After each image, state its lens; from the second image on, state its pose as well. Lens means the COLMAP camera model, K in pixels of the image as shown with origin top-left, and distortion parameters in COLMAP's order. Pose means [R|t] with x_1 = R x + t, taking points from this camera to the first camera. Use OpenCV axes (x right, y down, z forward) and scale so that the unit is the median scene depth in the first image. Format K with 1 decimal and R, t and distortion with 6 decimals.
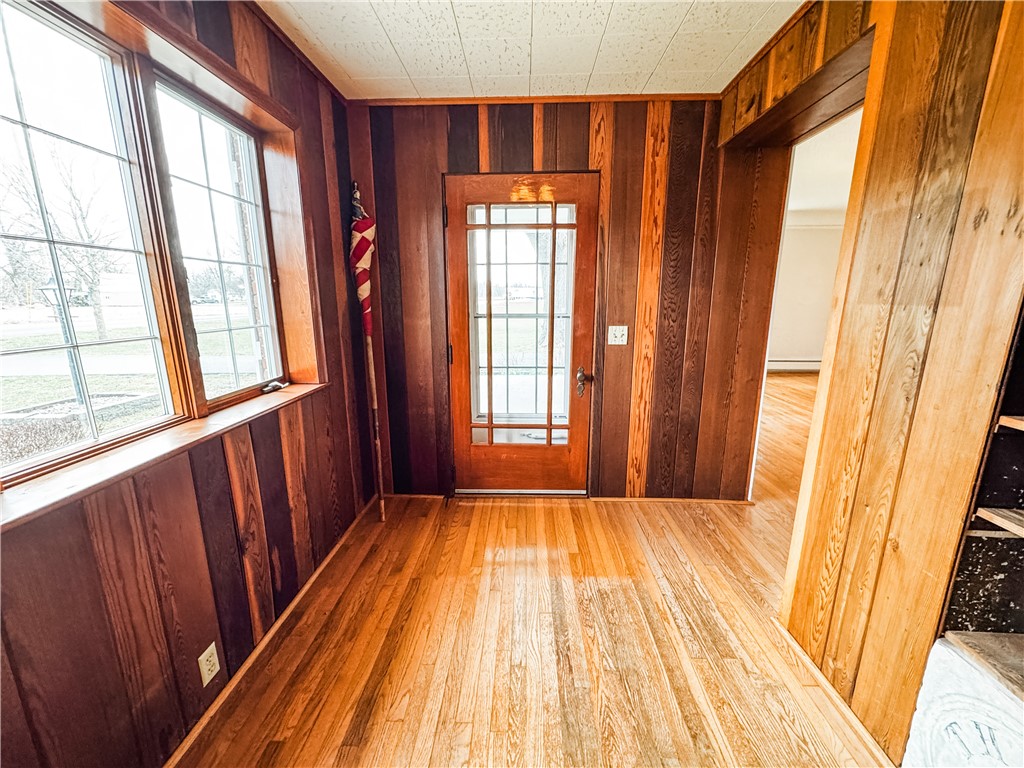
lens RADIAL K [[406.0, 0, 512.0], [0, 406.0, 384.0], [0, 0, 1]] dist [-0.003308, 0.000034]
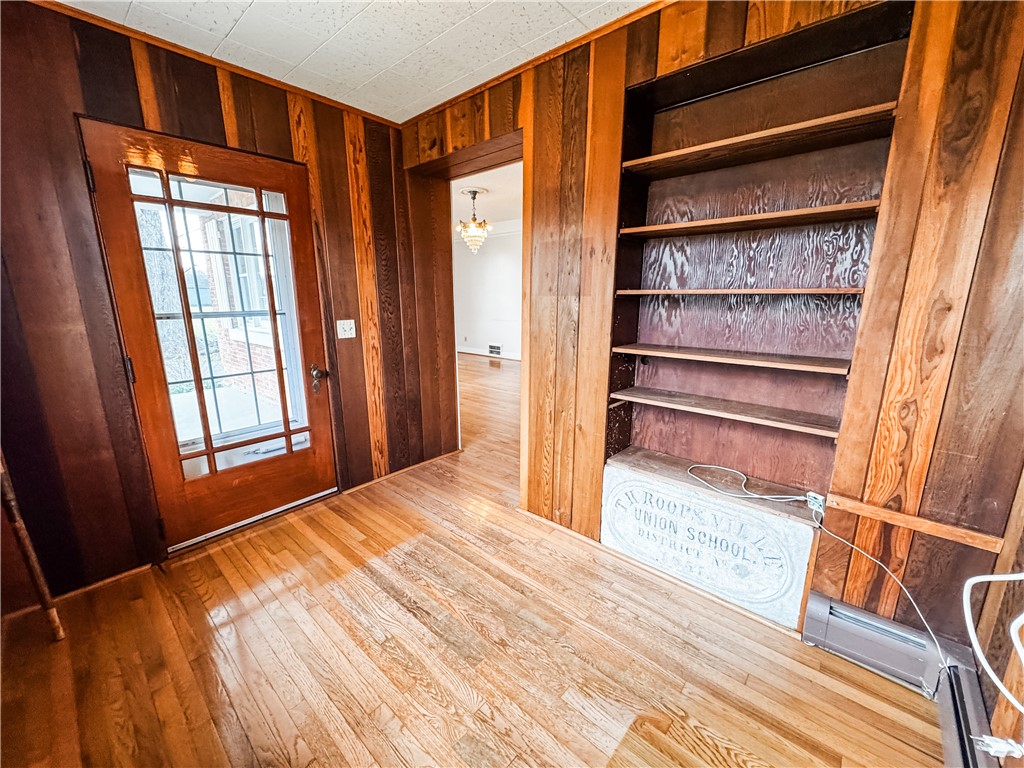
lens RADIAL K [[406.0, 0, 512.0], [0, 406.0, 384.0], [0, 0, 1]] dist [-0.003308, 0.000034]
pose [[0.632666, -0.165130, 0.756614, -0.310527], [0.161249, 0.983678, 0.079853, 0.004831], [-0.757451, 0.071483, 0.648967, 0.013312]]
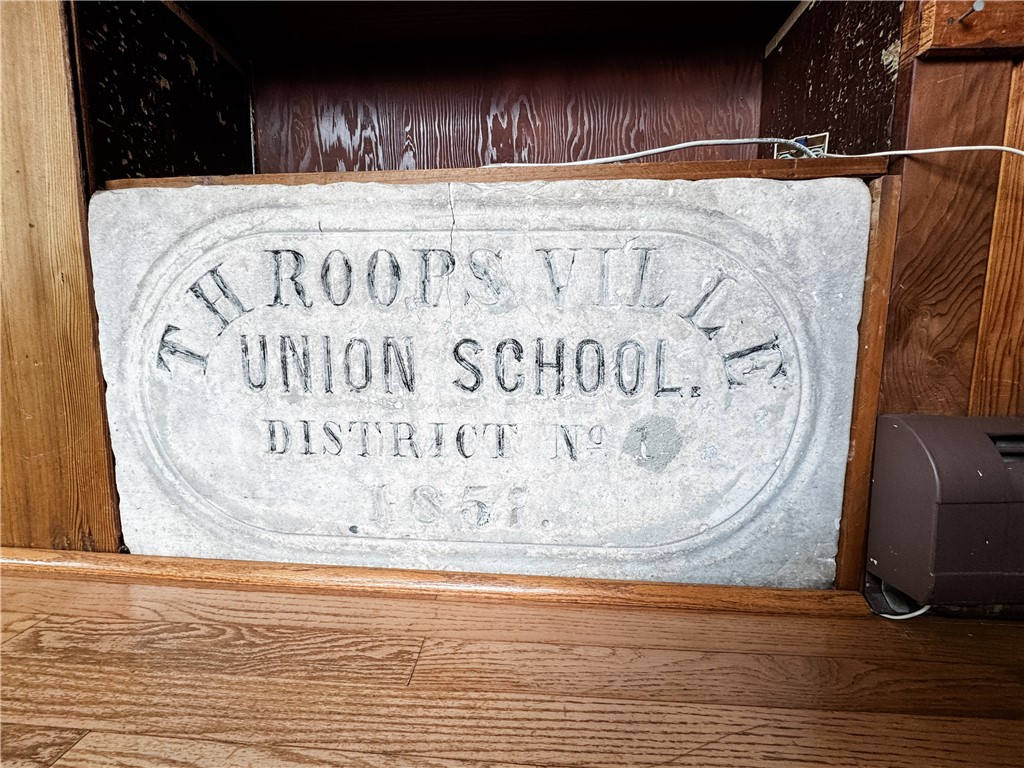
lens RADIAL K [[406.0, 0, 512.0], [0, 406.0, 384.0], [0, 0, 1]] dist [-0.003308, 0.000034]
pose [[0.026175, -0.114242, 0.993108, 0.272772], [0.203519, 0.973251, 0.106594, 0.410758], [-0.978721, 0.199326, 0.048725, 0.258150]]
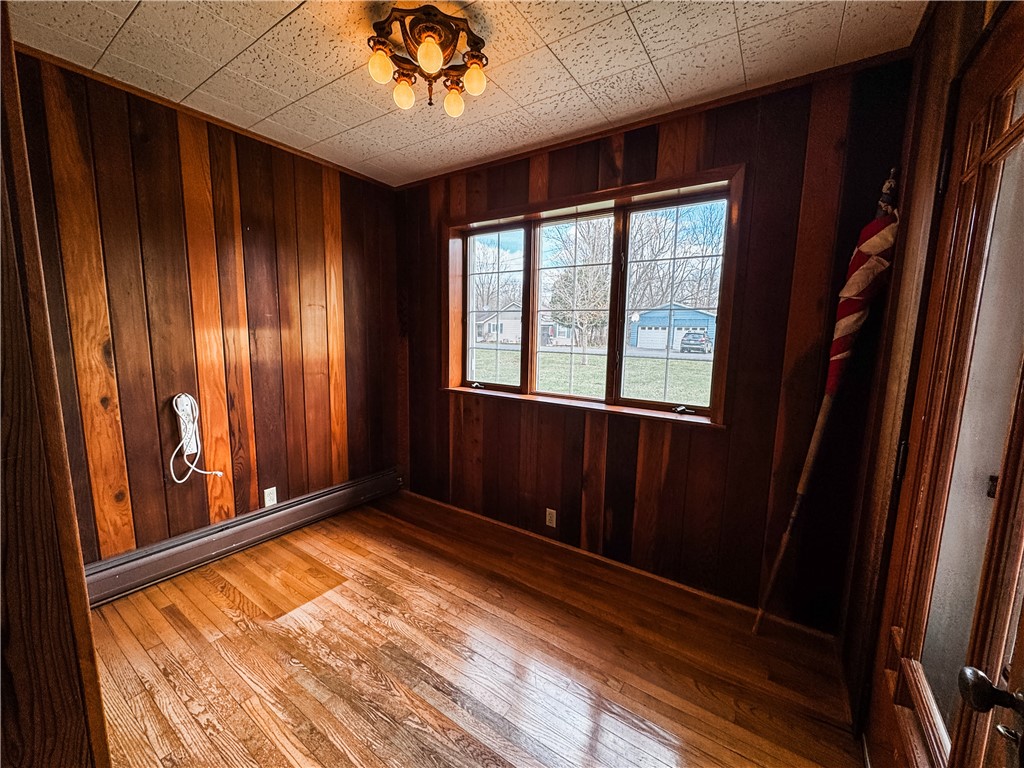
lens RADIAL K [[406.0, 0, 512.0], [0, 406.0, 384.0], [0, 0, 1]] dist [-0.003308, 0.000034]
pose [[-0.531779, 0.101008, -0.840838, 0.547815], [-0.195800, 0.951297, 0.238109, -0.206496], [0.823938, 0.291257, -0.486103, 0.945234]]
